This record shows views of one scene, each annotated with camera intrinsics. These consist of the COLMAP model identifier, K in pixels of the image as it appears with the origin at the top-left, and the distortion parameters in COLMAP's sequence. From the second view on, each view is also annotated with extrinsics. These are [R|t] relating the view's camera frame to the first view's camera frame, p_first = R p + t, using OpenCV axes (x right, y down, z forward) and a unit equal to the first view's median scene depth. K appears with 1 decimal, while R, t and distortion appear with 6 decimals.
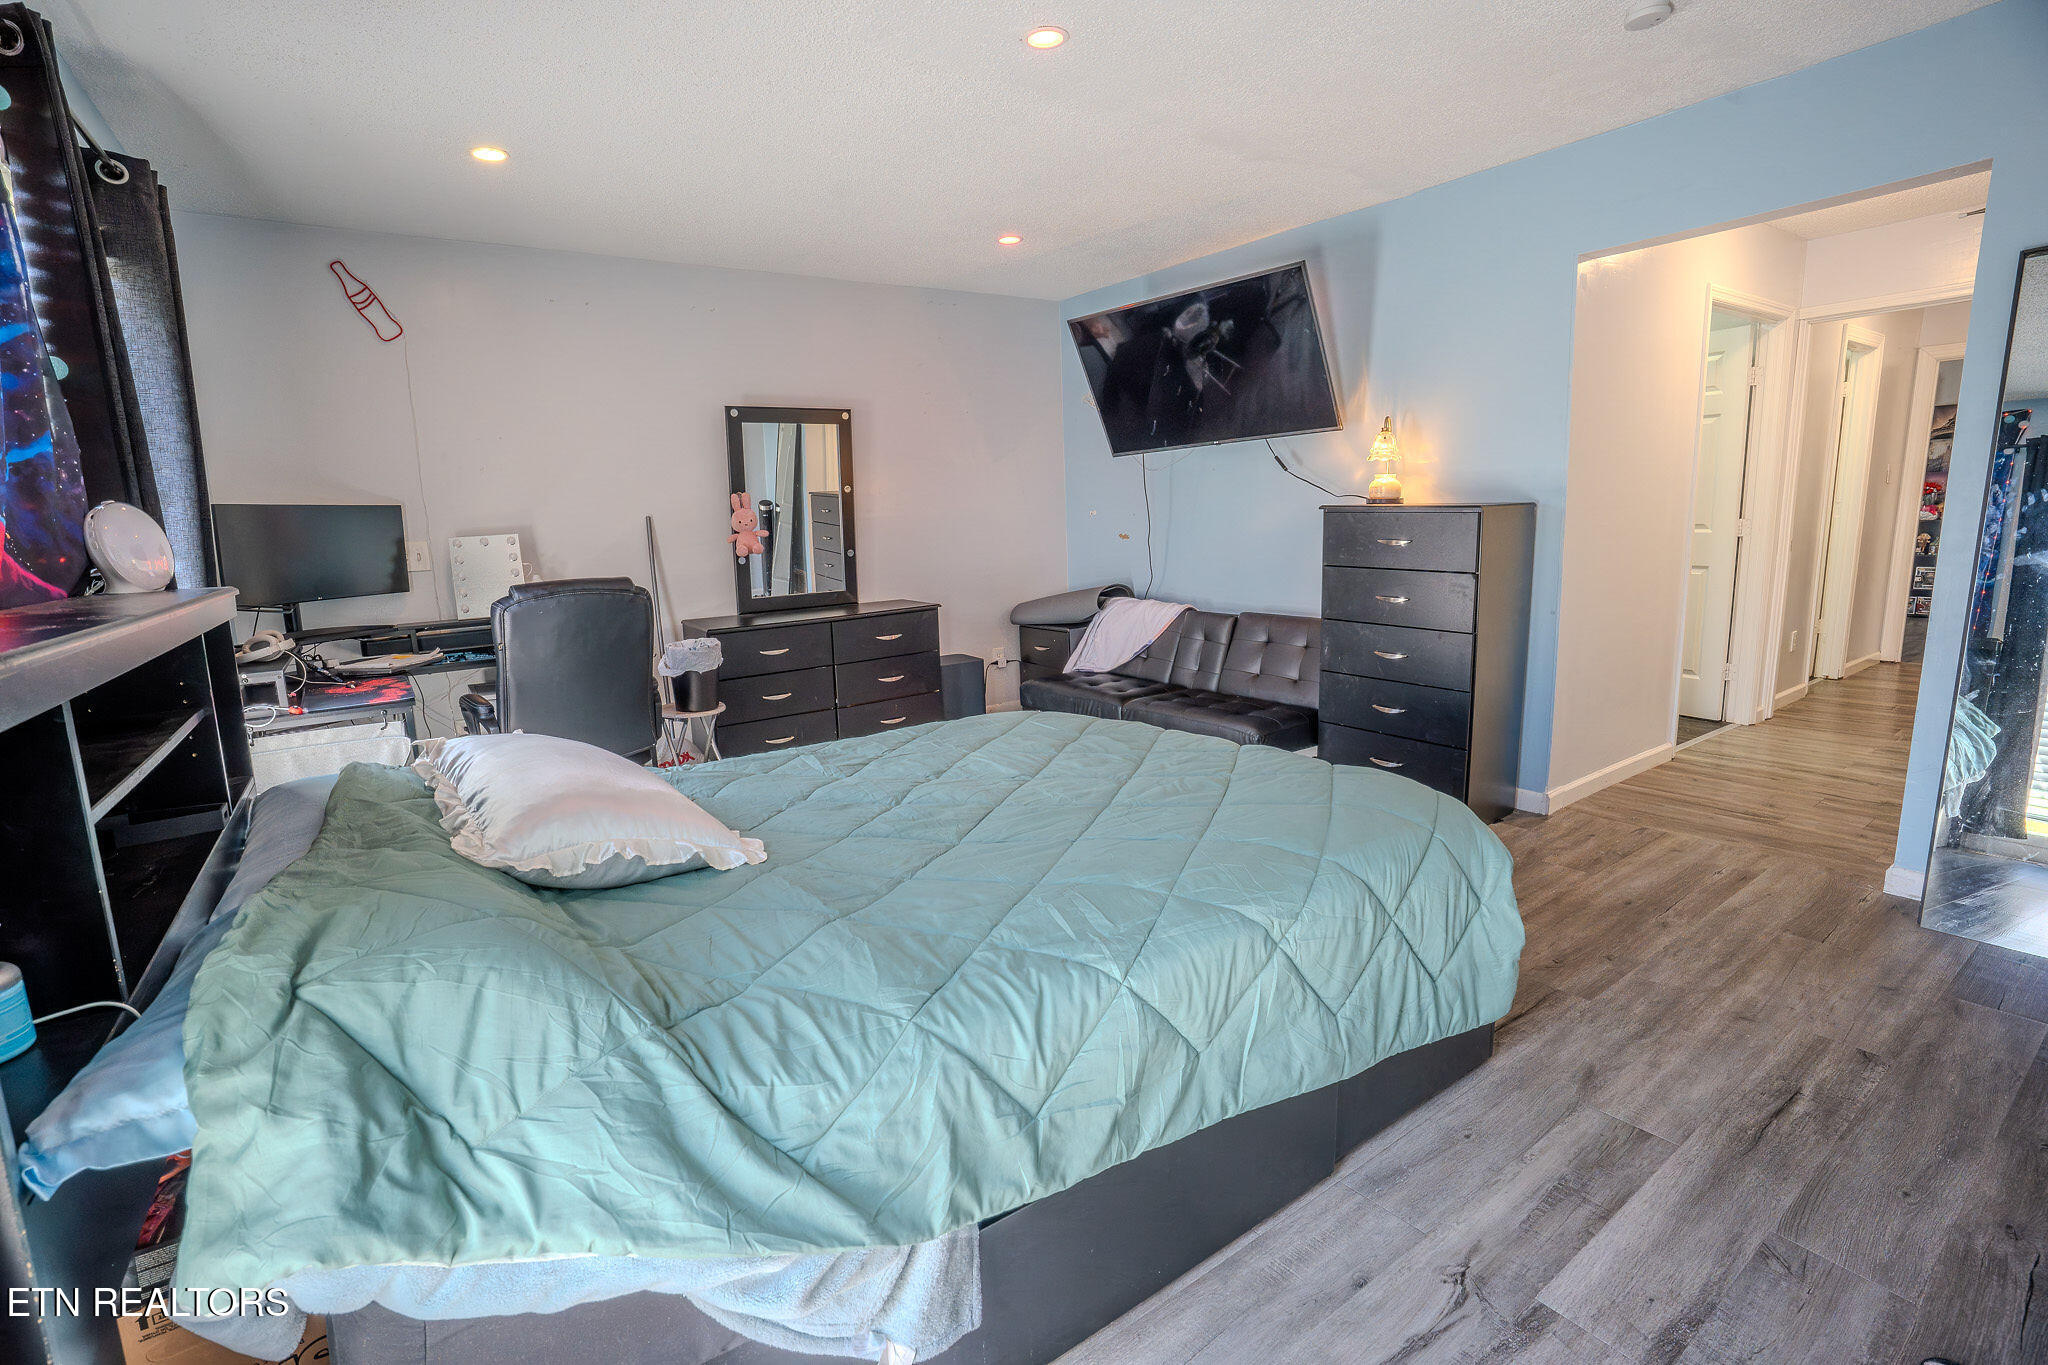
lens RADIAL K [[939.1, 0, 1025.2], [0, 939.1, 674.0], [0, 0, 1]] dist [-0.060890, 0.019325]
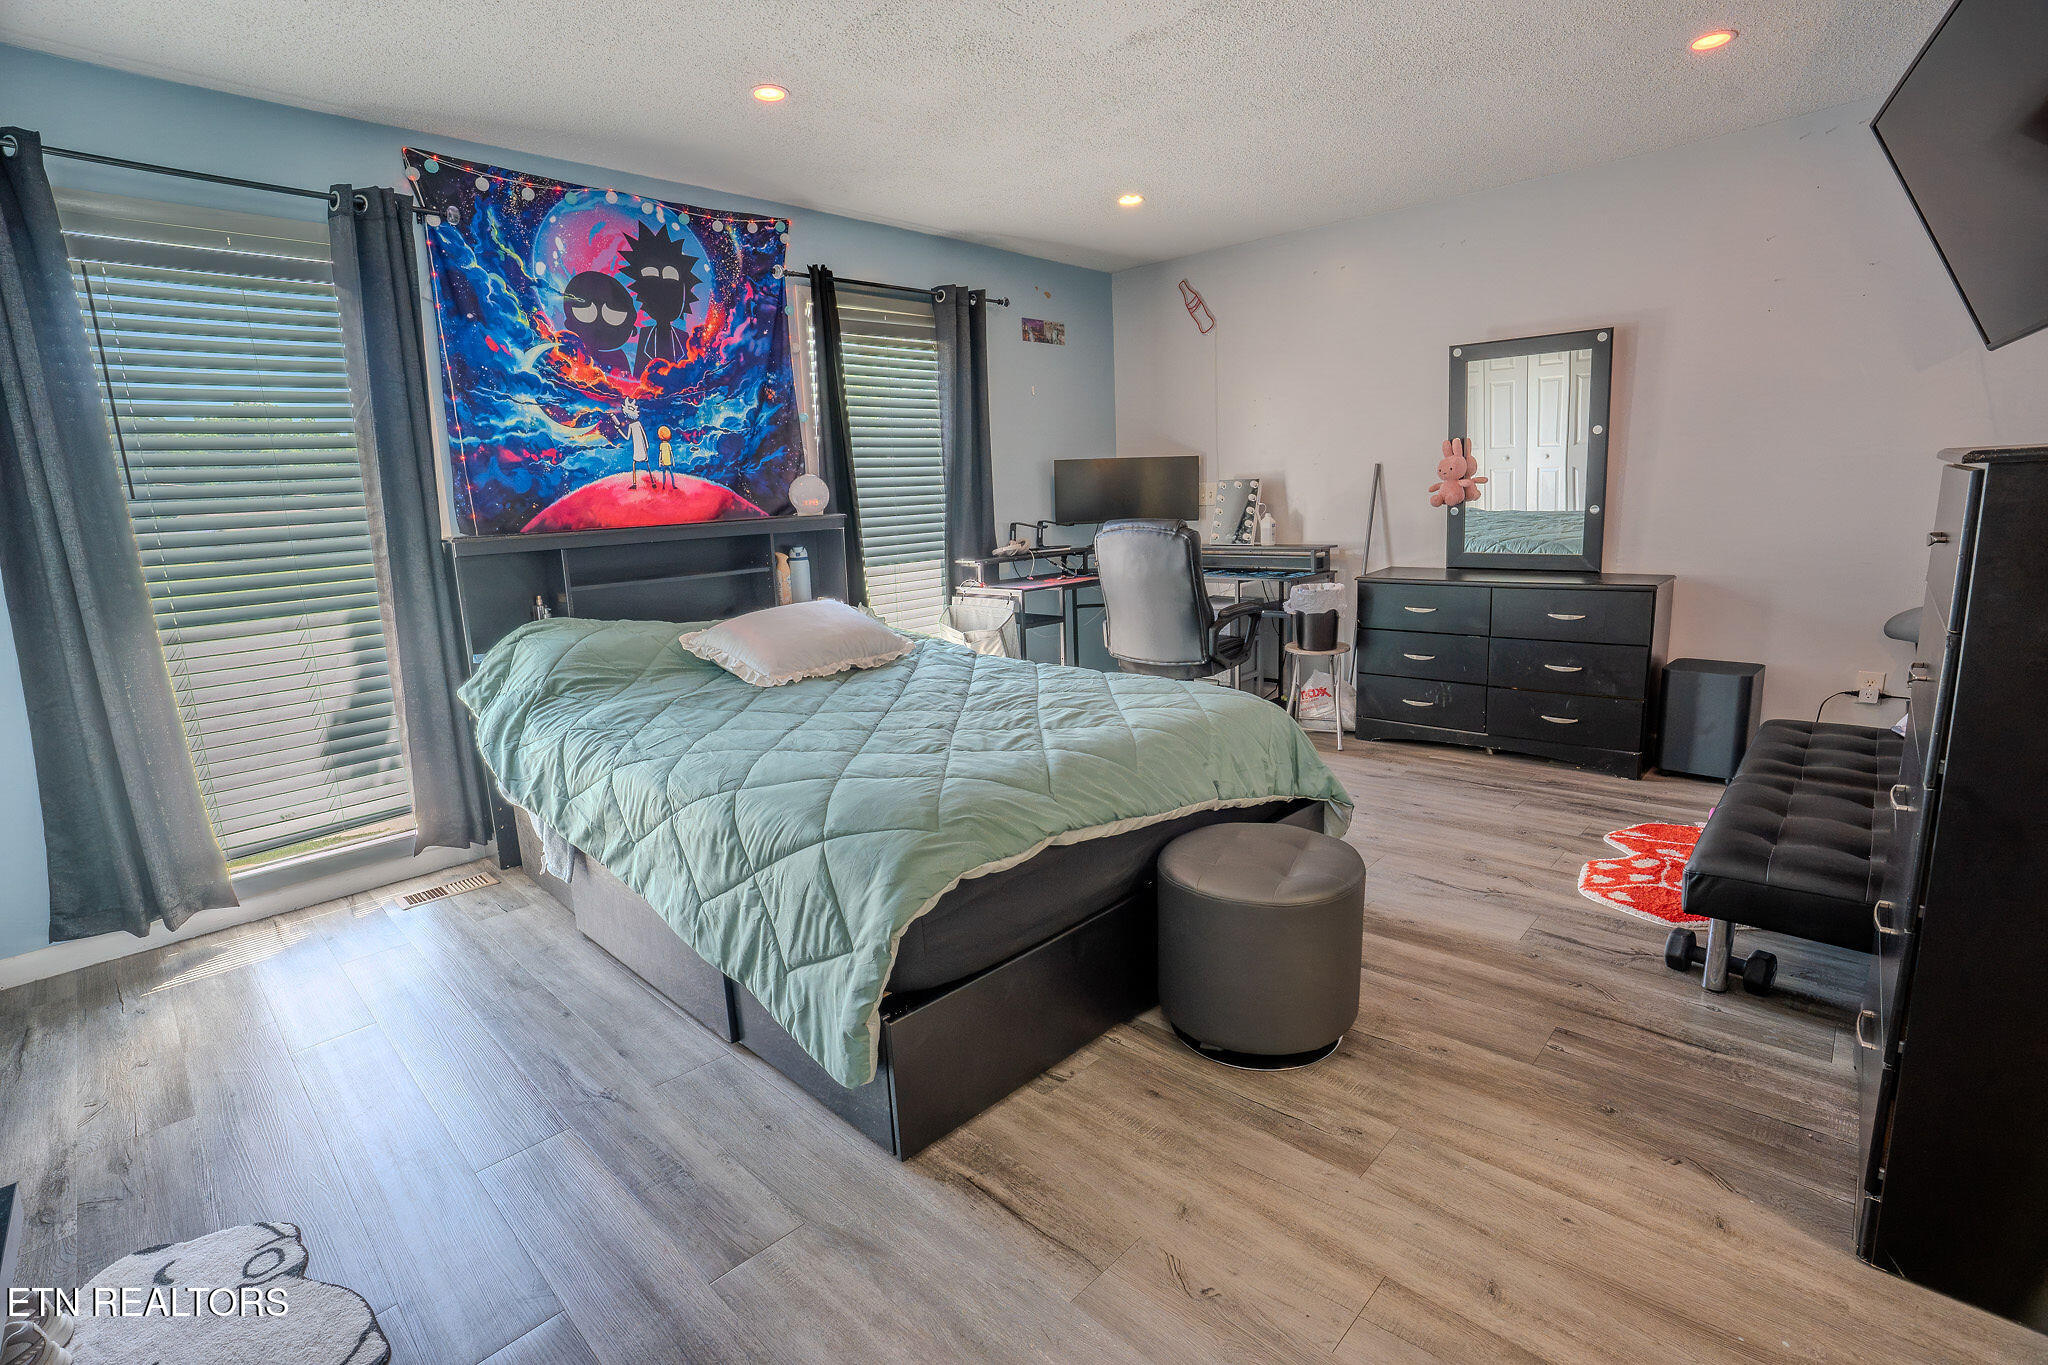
lens RADIAL K [[939.1, 0, 1026.7], [0, 939.1, 681.7], [0, 0, 1]] dist [-0.060890, 0.019325]
pose [[0.193712, 0.223886, -0.955171, 0.565453], [-0.135500, 0.970387, 0.199973, -0.086385], [0.971656, 0.090688, 0.218312, 0.407348]]
